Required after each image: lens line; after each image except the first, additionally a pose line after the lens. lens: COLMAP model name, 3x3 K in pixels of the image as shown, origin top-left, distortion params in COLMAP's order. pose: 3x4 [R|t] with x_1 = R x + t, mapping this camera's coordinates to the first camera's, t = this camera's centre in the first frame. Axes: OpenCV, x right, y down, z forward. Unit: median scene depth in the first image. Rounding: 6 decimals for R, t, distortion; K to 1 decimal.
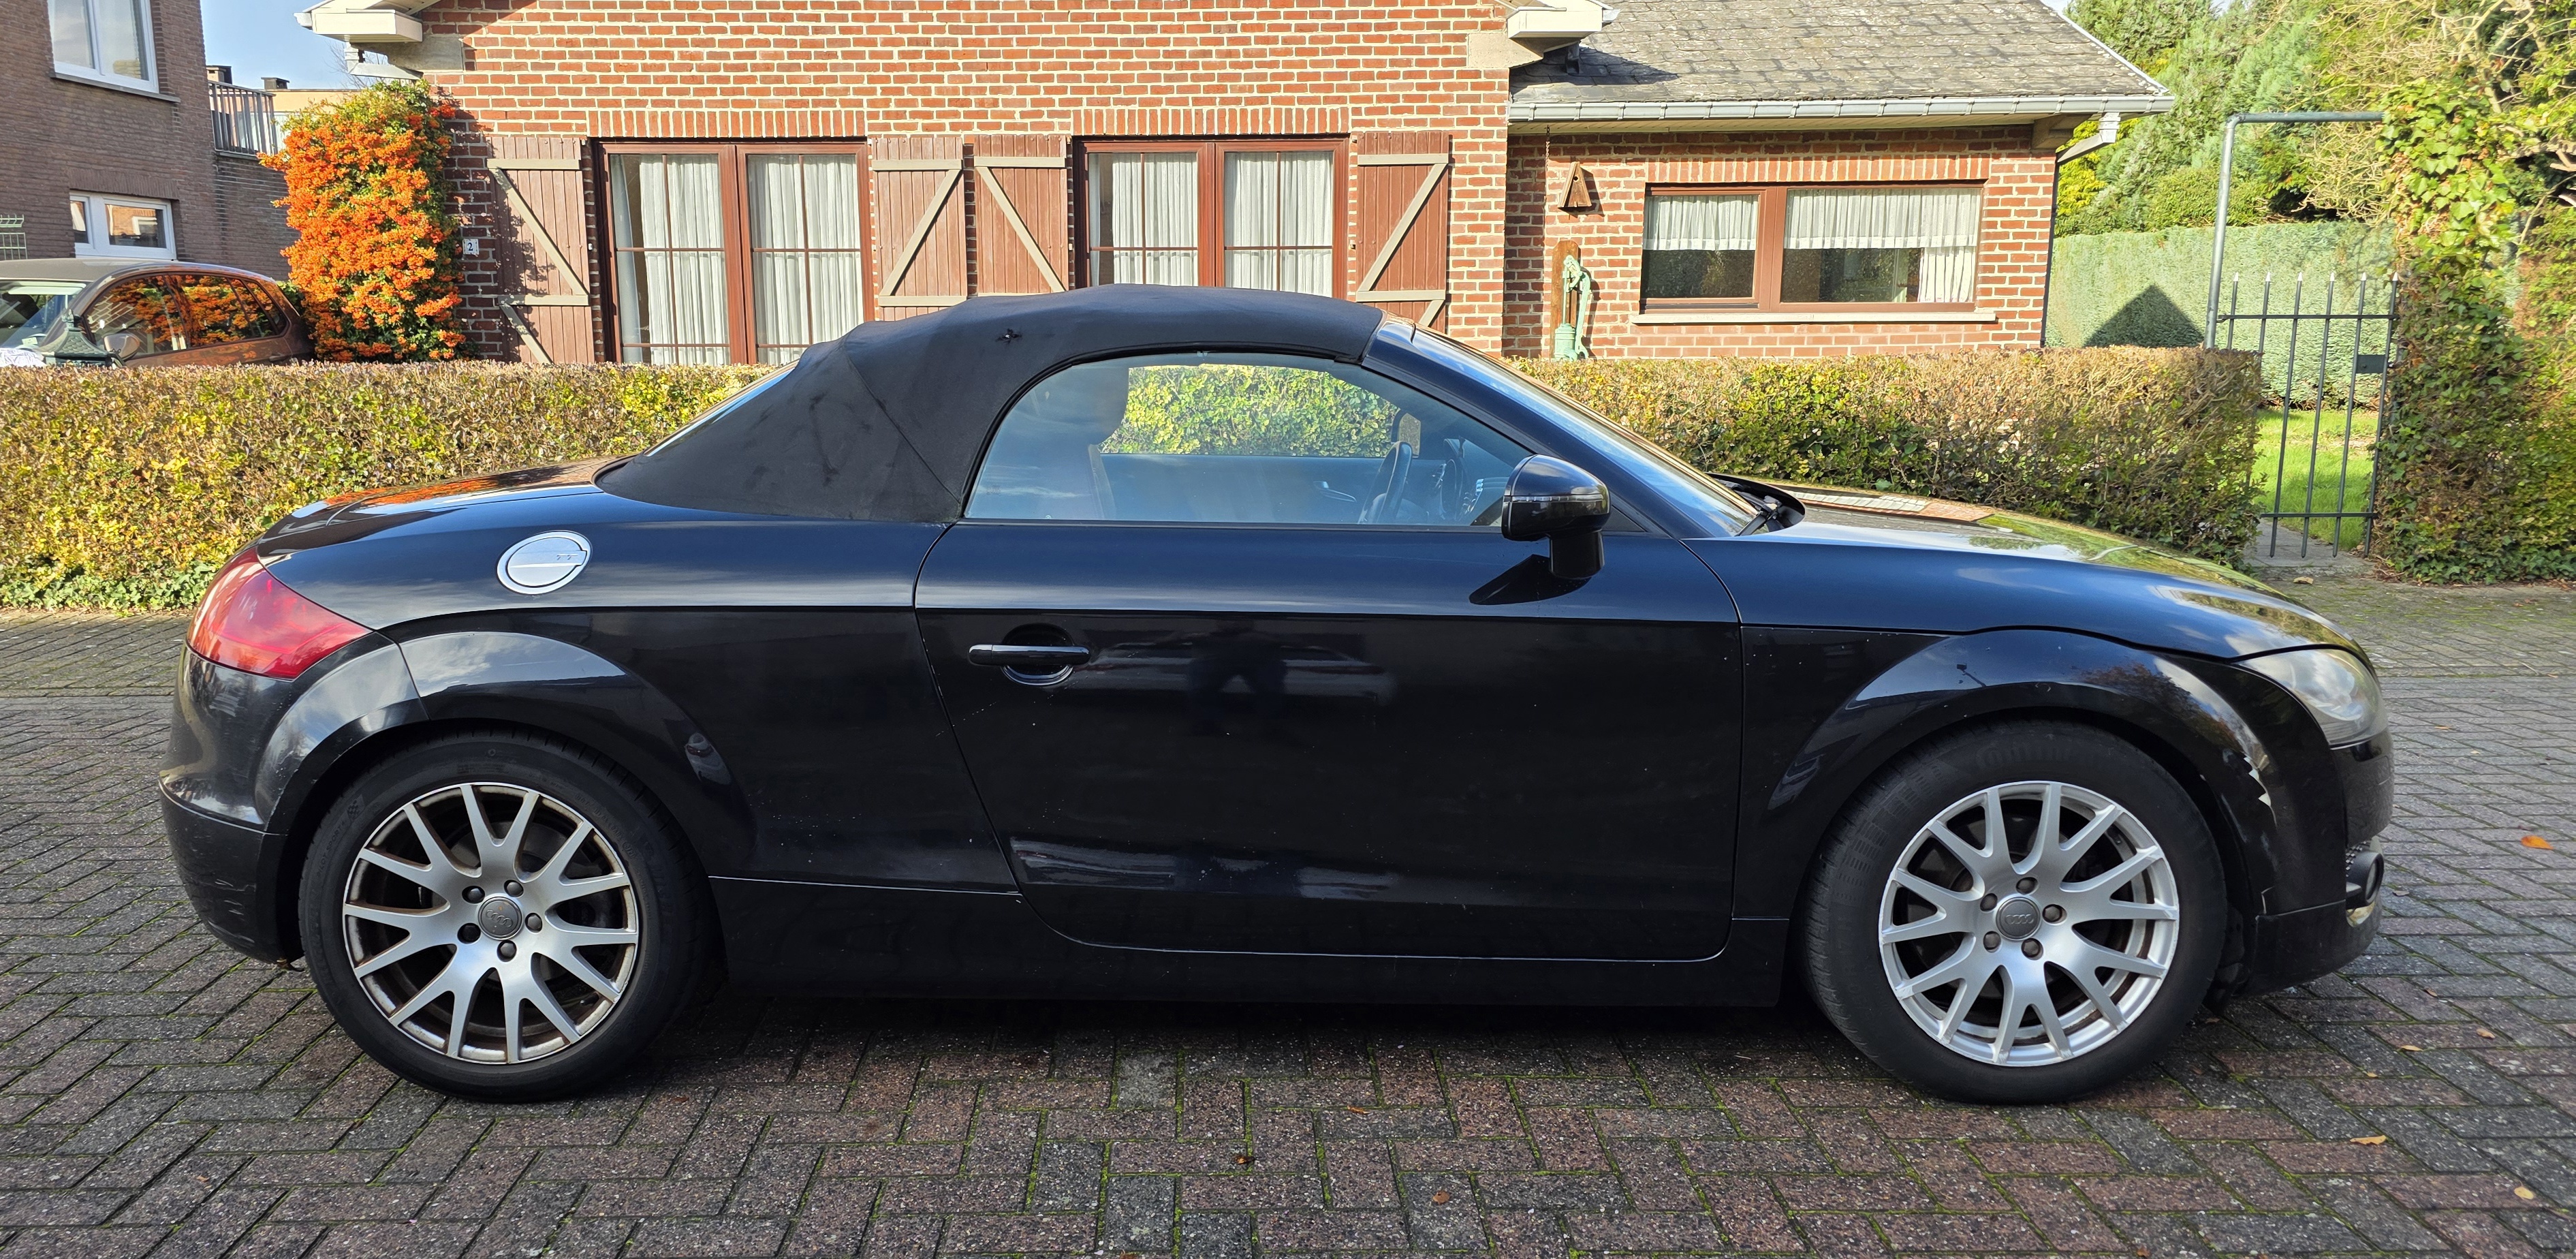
lens RADIAL K [[1805.1, 0, 1273.5], [0, 1805.1, 643.4], [0, 0, 1]] dist [0.047205, -0.028869]
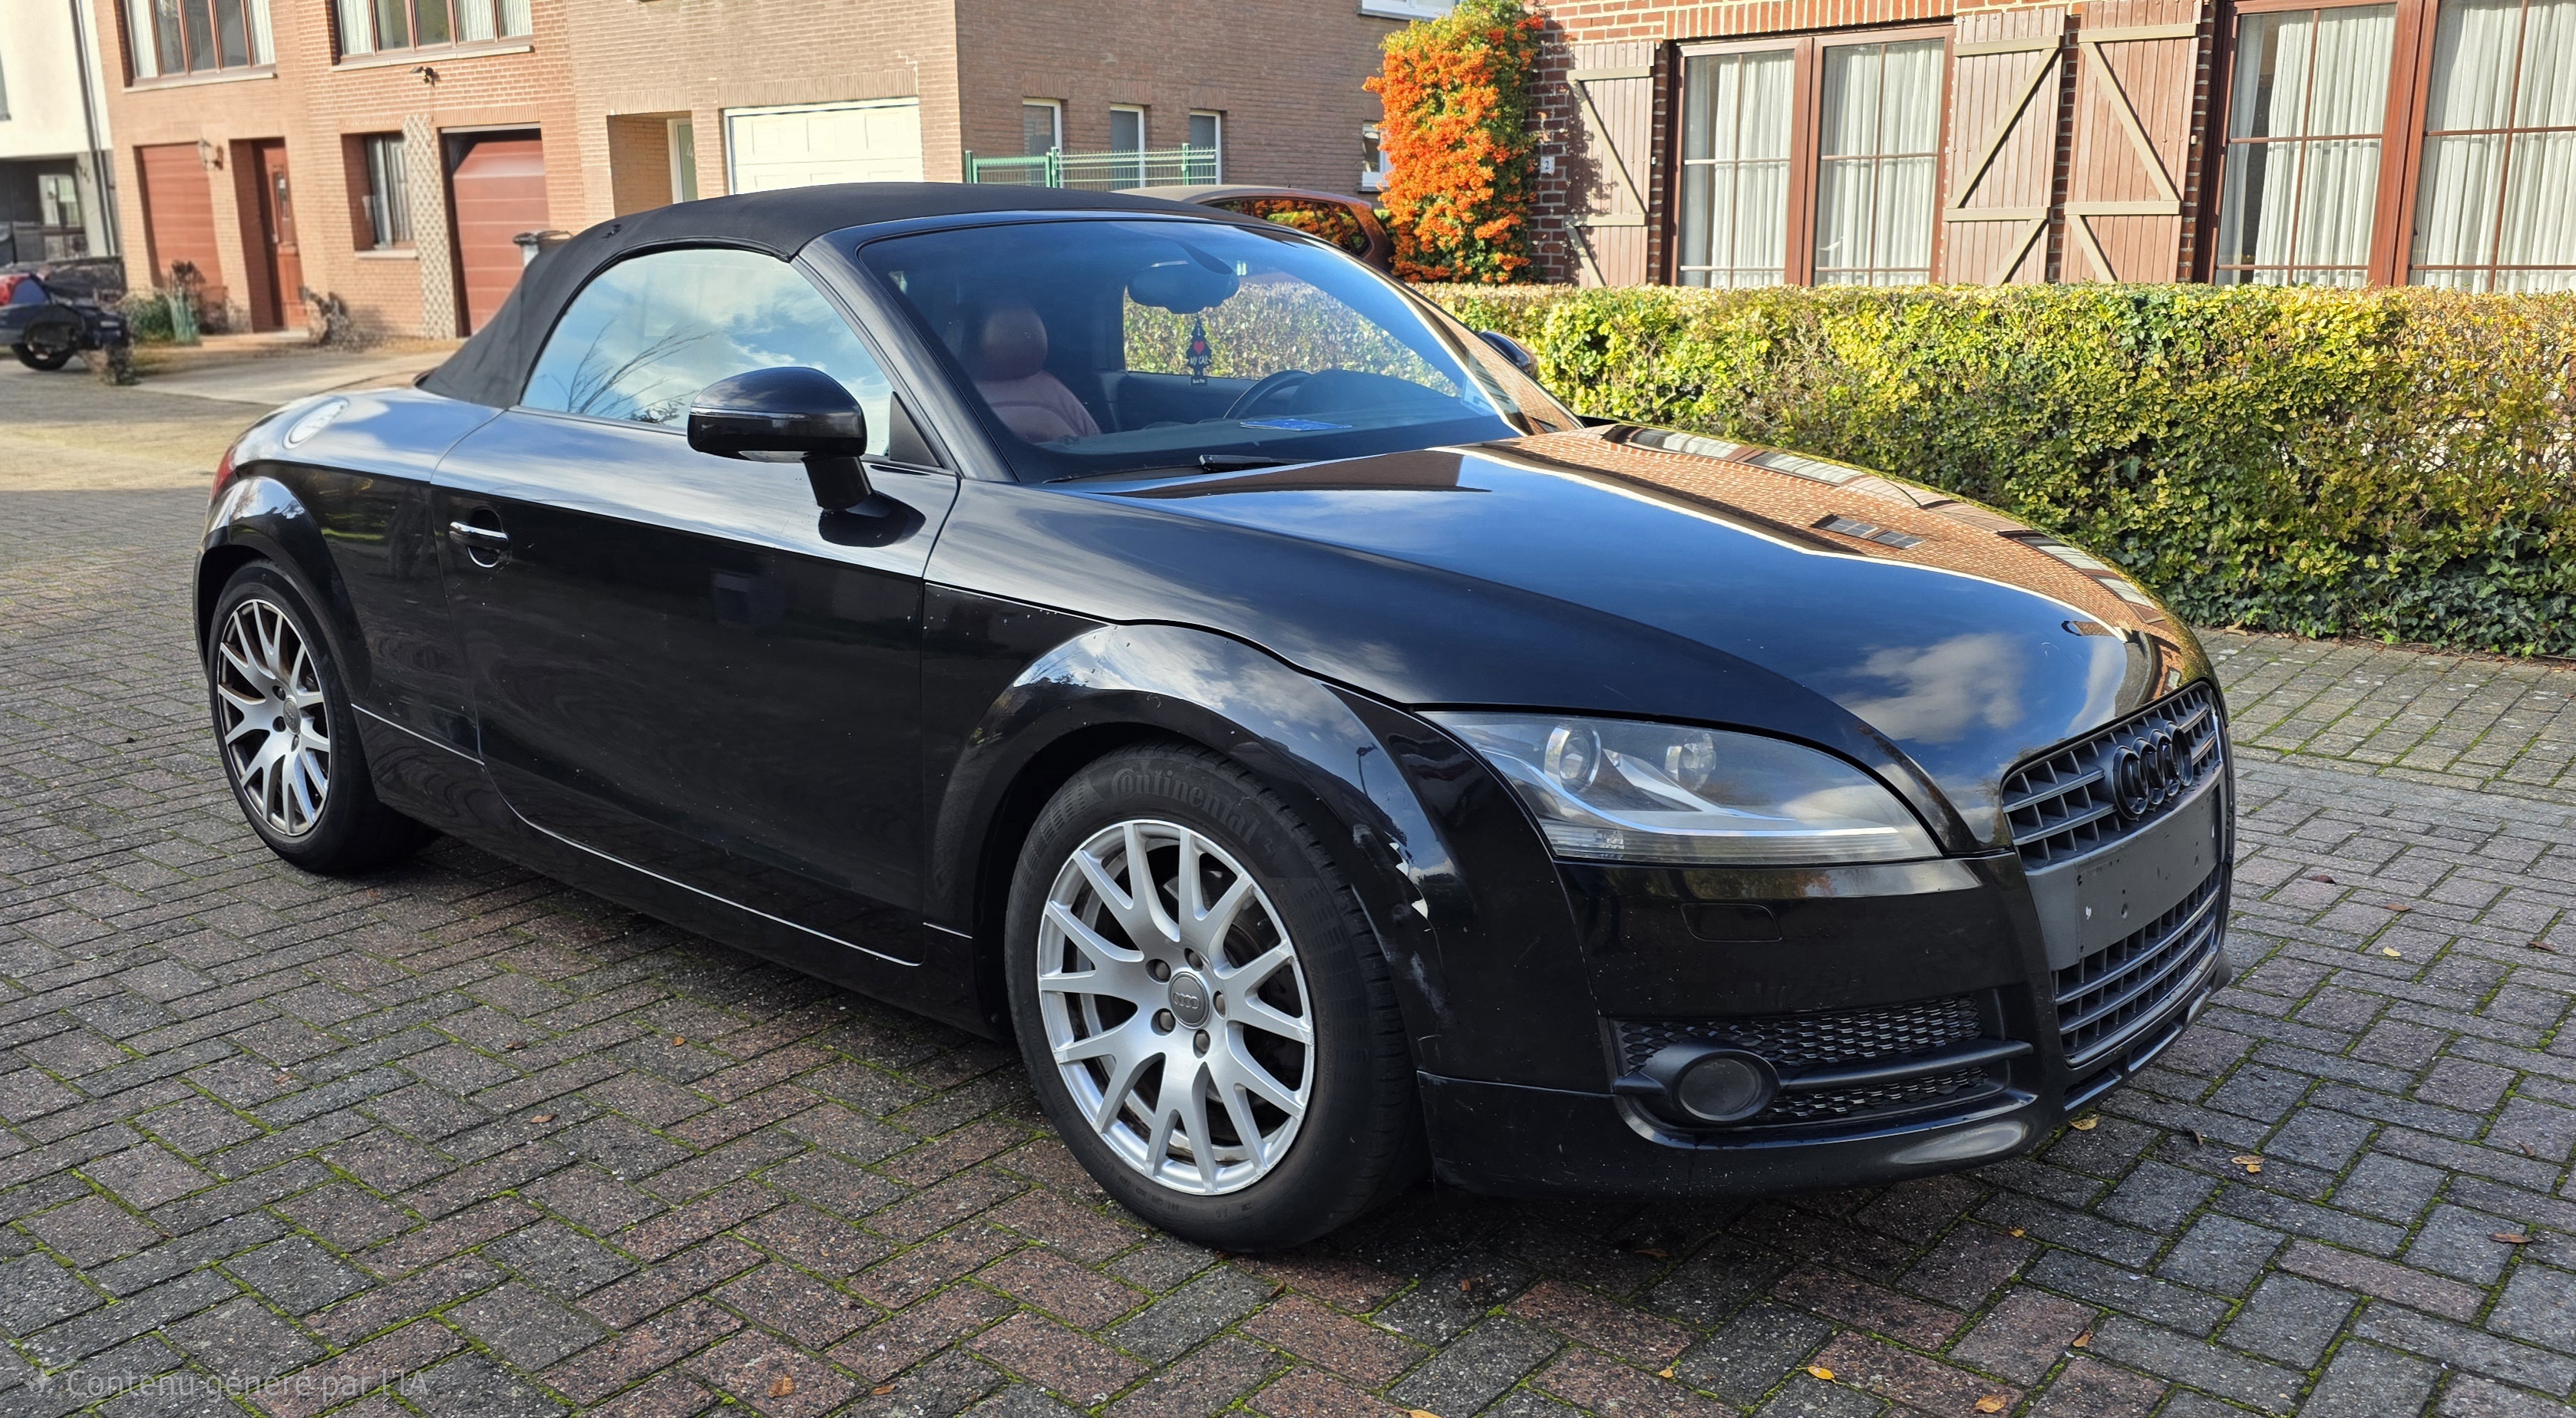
lens RADIAL K [[2084.2, 0, 1354.9], [0, 2084.2, 731.3], [0, 0, 1]] dist [0.059556, -0.018874]
pose [[0.762016, 0.148359, -0.630335, 0.233524], [-0.116561, 0.988927, 0.091847, -0.011585], [0.636982, 0.003484, 0.770871, 0.085645]]
